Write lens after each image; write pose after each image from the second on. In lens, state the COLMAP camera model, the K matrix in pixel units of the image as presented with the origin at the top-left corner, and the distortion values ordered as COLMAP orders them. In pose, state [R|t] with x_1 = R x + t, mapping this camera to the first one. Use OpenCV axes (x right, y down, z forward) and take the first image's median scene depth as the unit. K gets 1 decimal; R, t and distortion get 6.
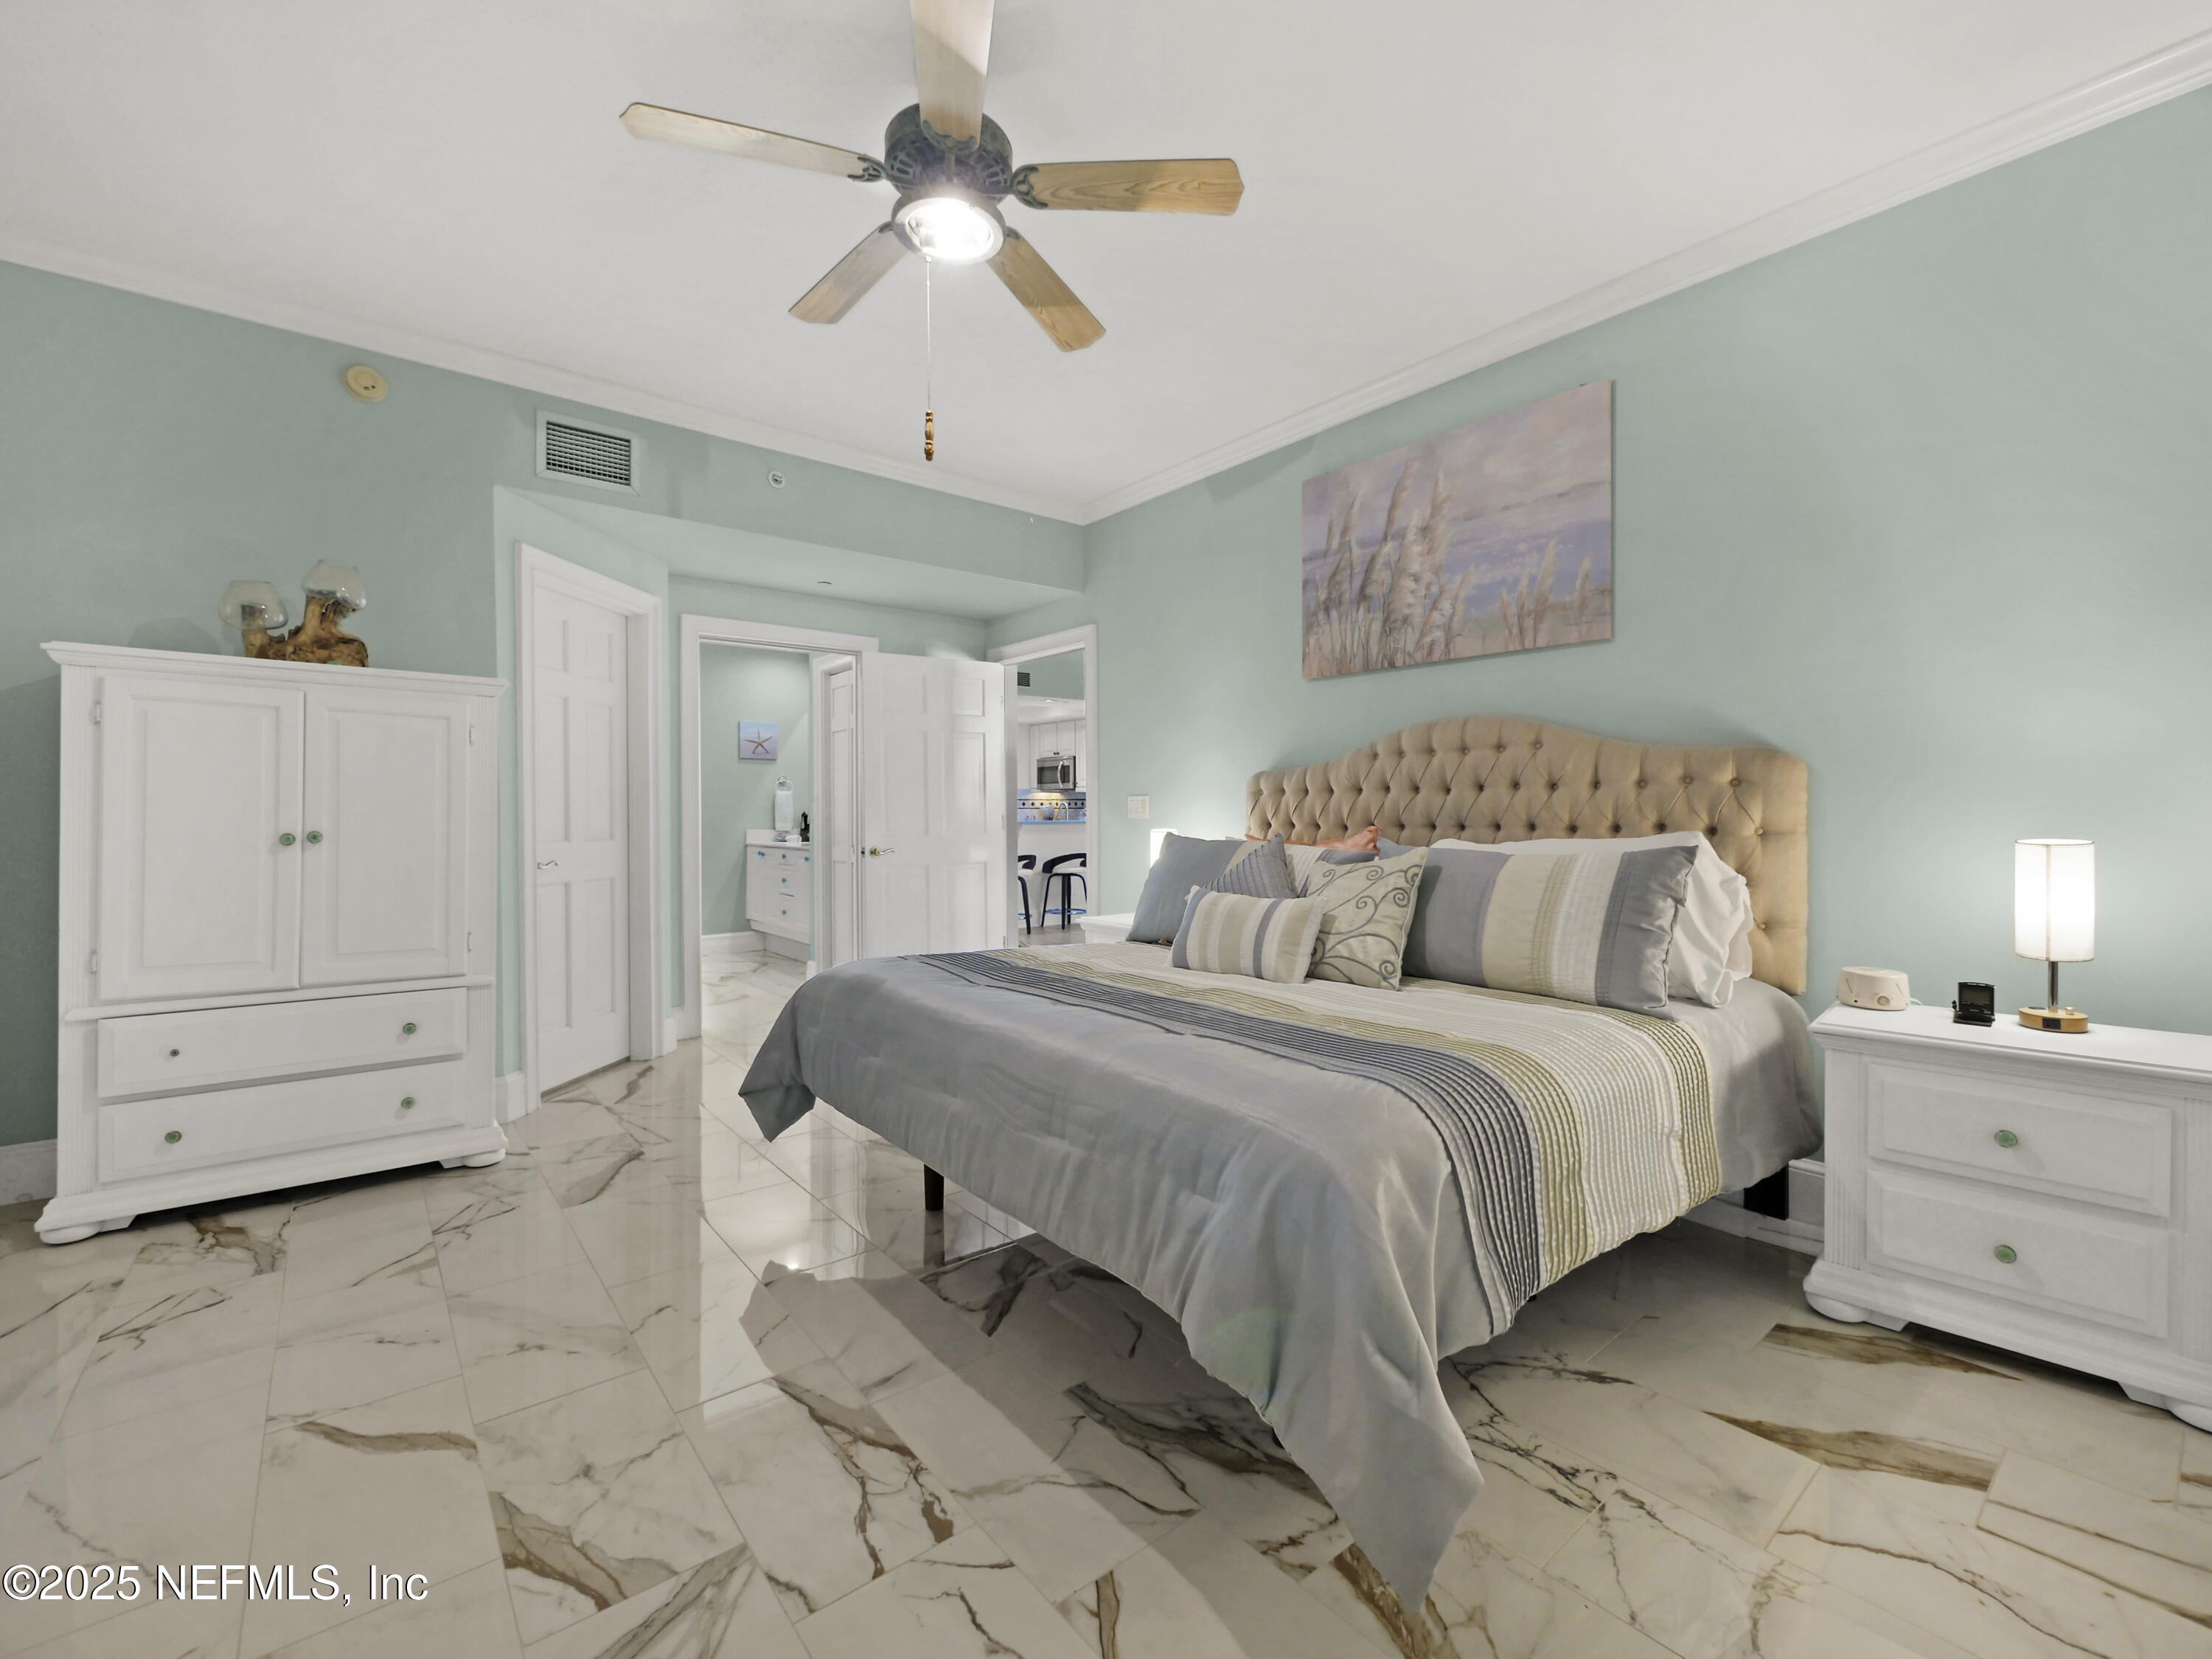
lens RADIAL K [[947.4, 0, 1113.5], [0, 947.4, 826.4], [0, 0, 1]] dist [0.001929, -0.000352]
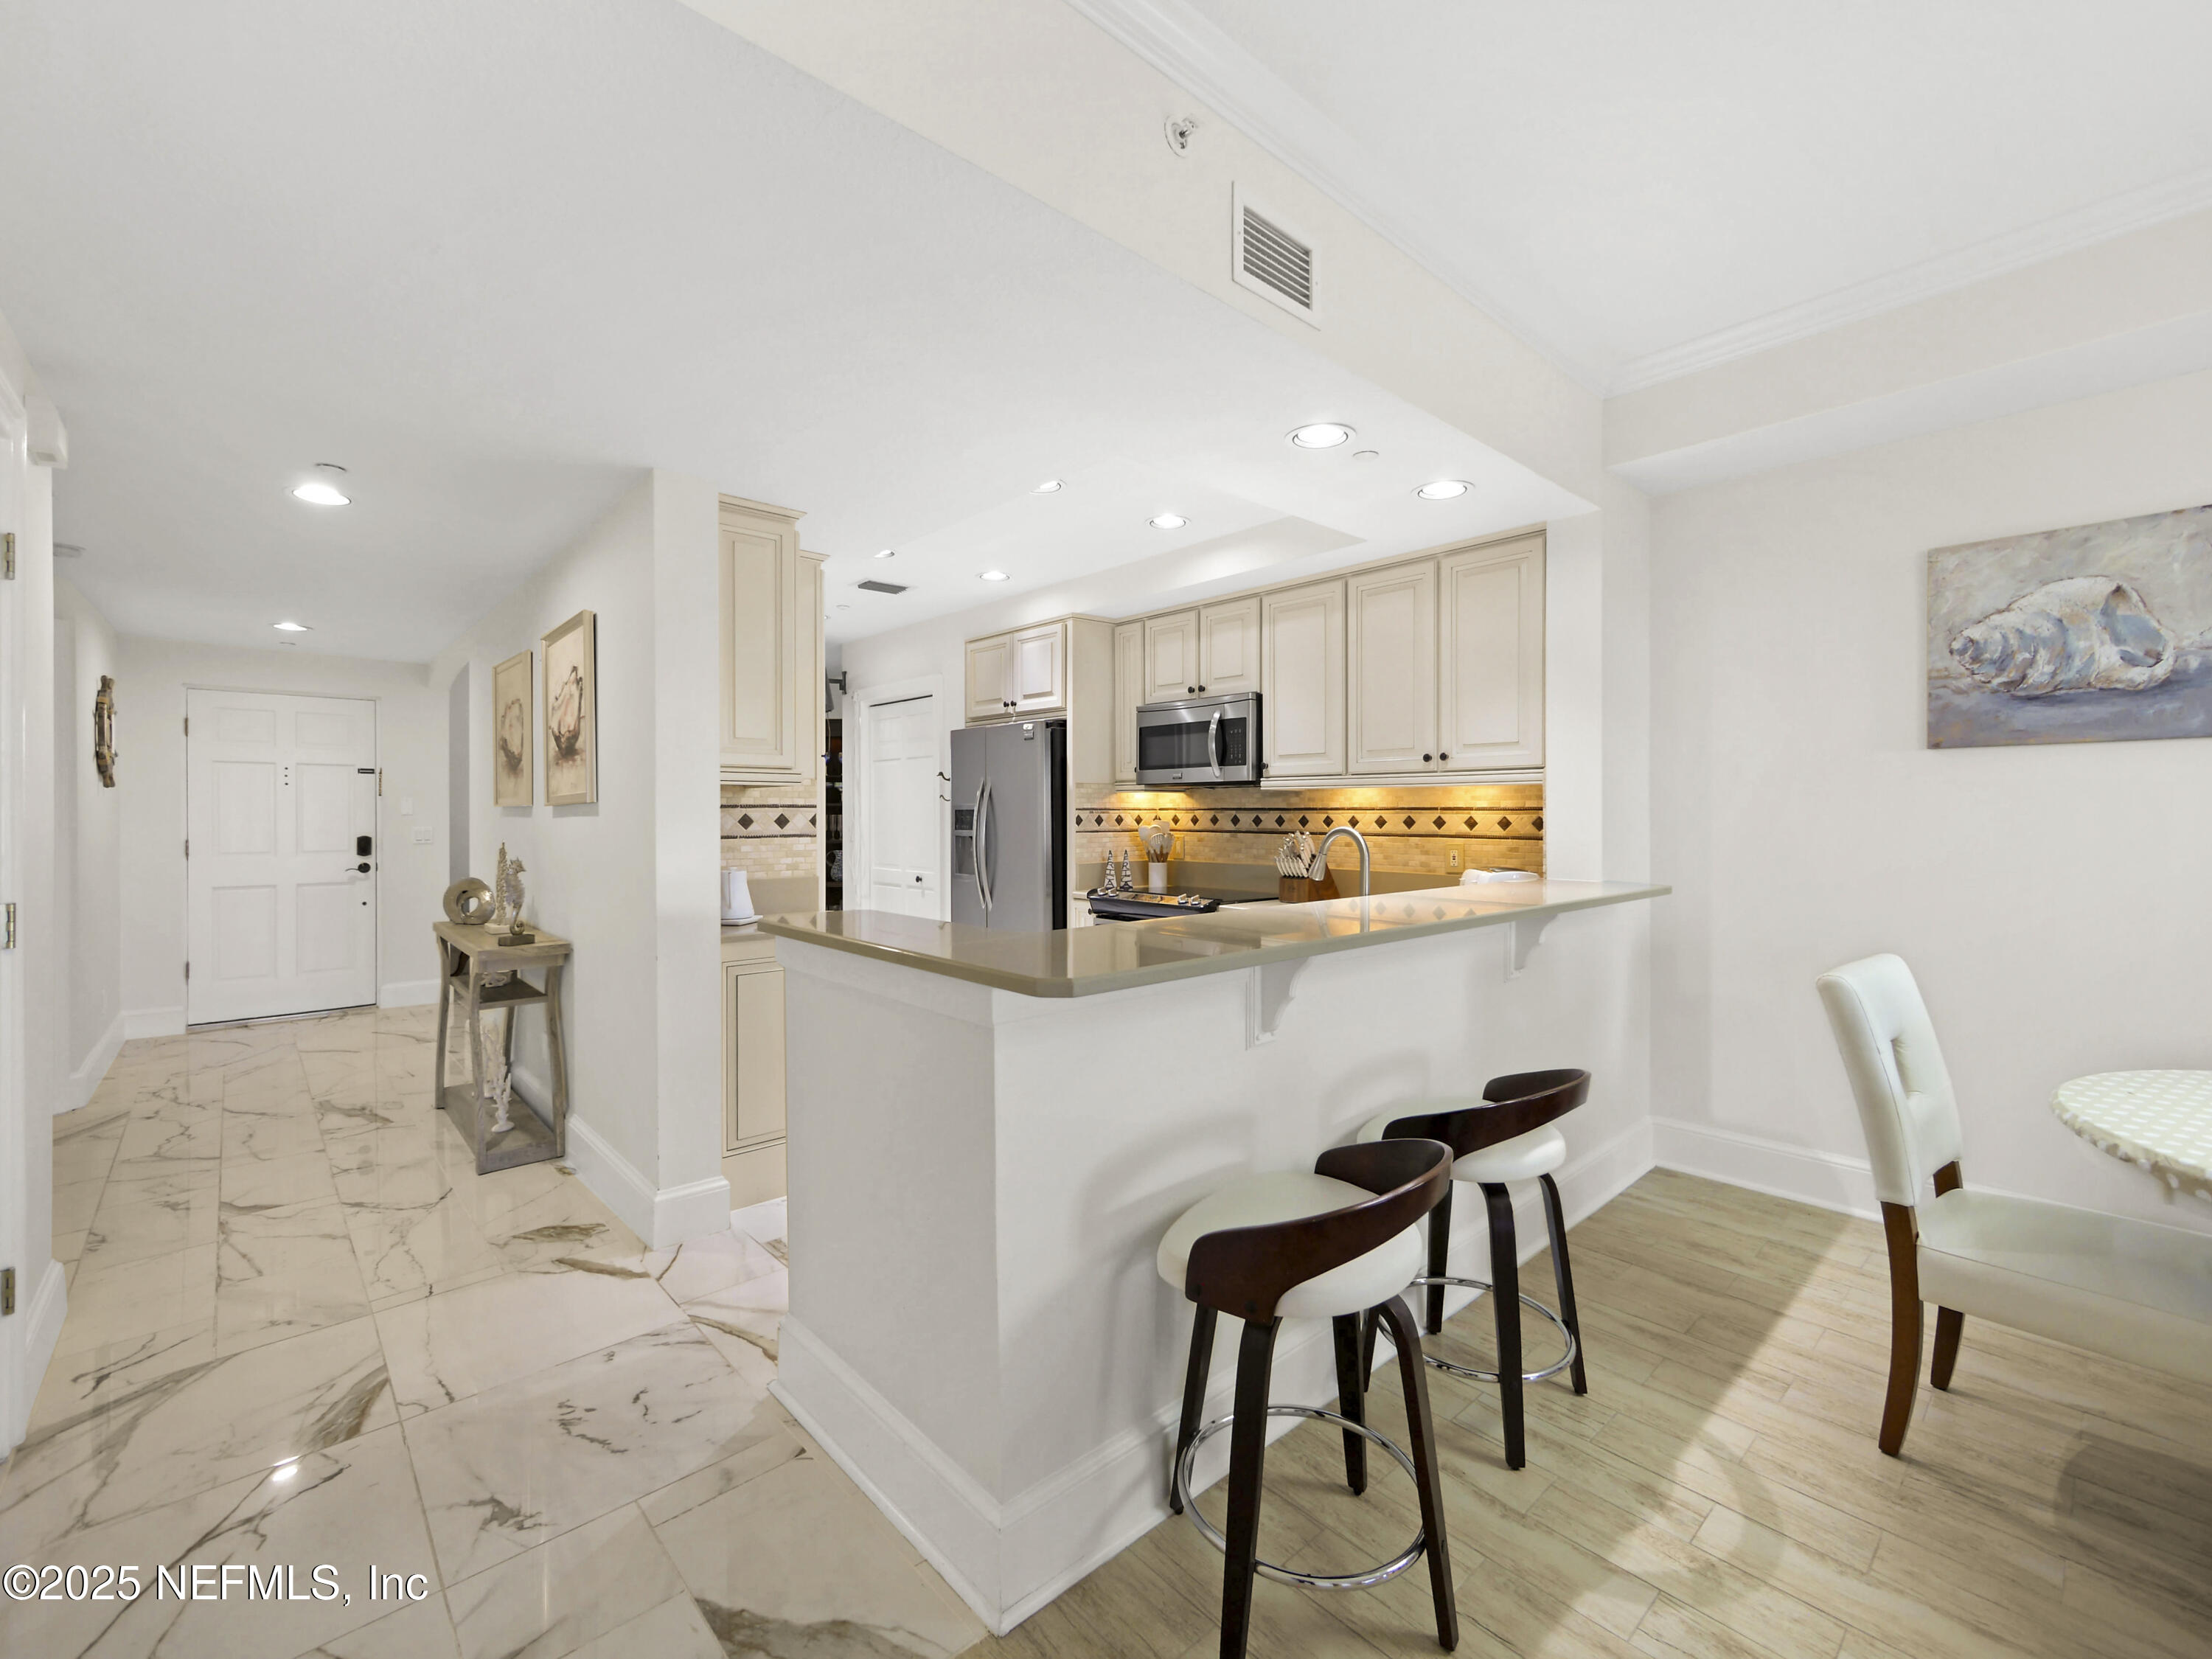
lens RADIAL K [[947.4, 0, 1102.5], [0, 947.4, 829.9], [0, 0, 1]] dist [0.001929, -0.000352]
pose [[0.998038, -0.002796, 0.062547, -0.123201], [0.002718, 0.999995, 0.001332, -0.021165], [-0.062550, -0.001159, 0.998041, 0.627715]]
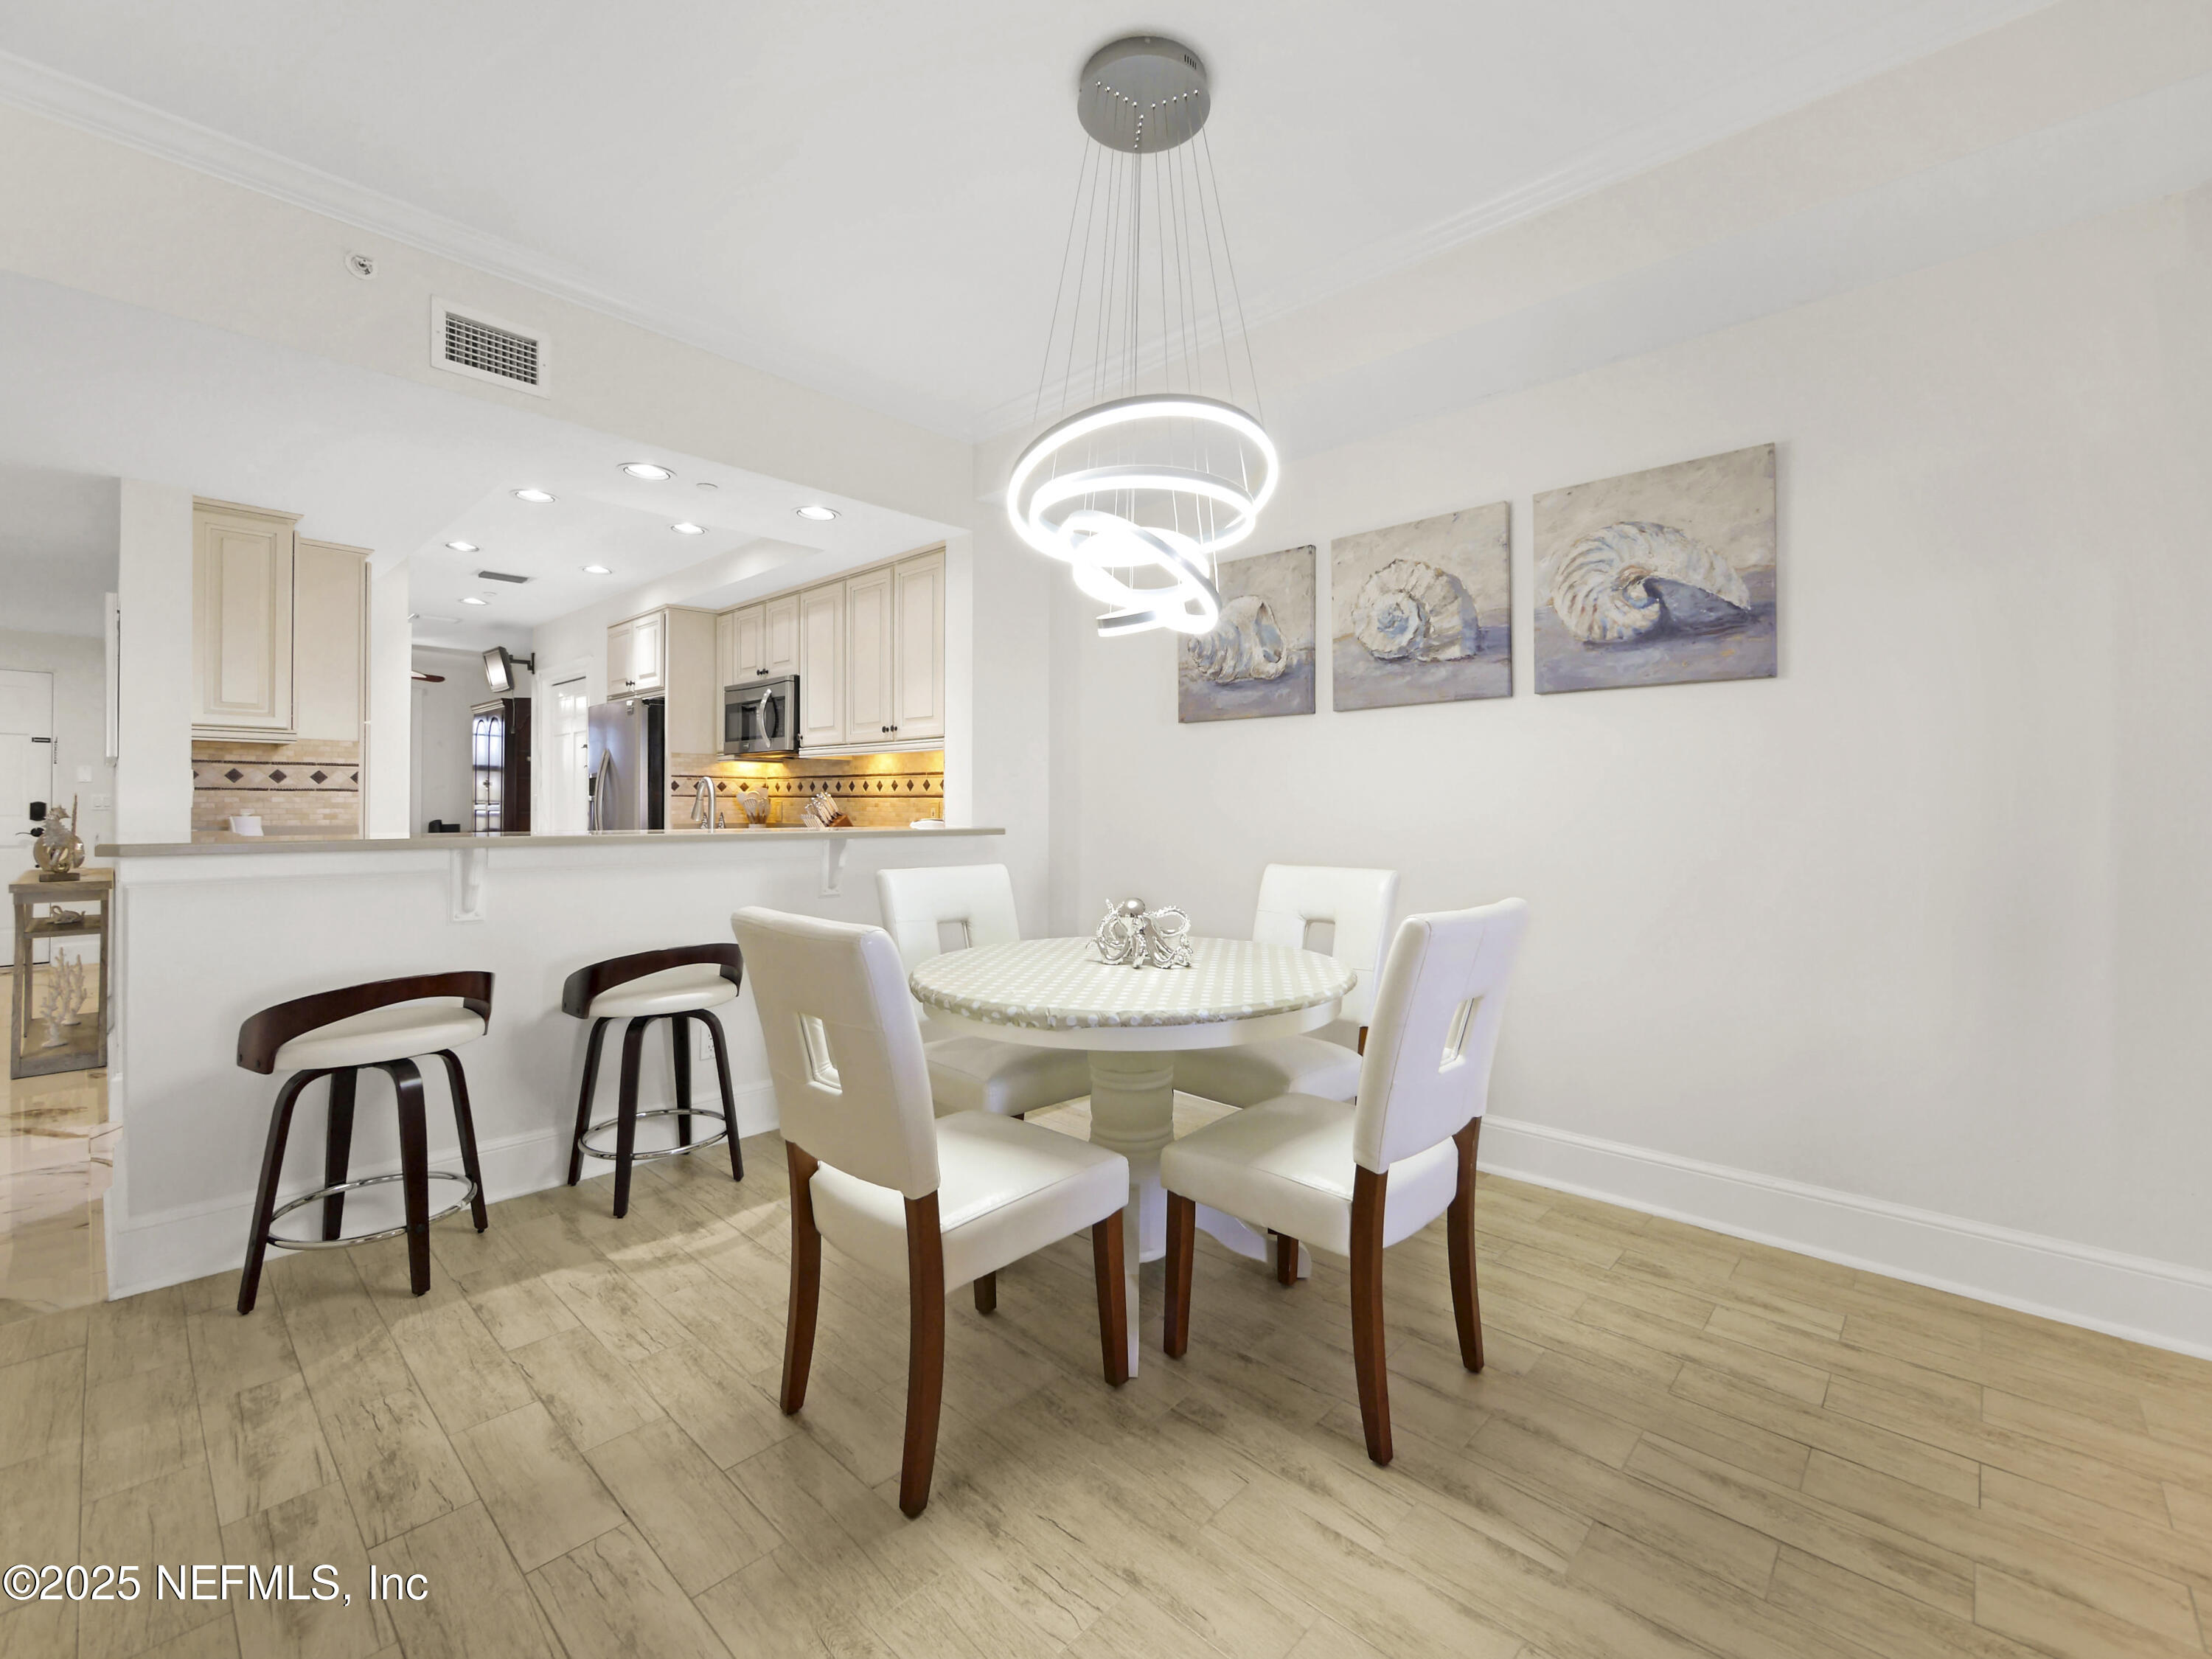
lens RADIAL K [[947.4, 0, 1106.6], [0, 947.4, 817.1], [0, 0, 1]] dist [0.001929, -0.000352]
pose [[0.989353, 0.002279, 0.145515, 0.035119], [-0.001762, 0.999992, -0.003685, -0.007901], [-0.145522, 0.003390, 0.989349, 0.543491]]
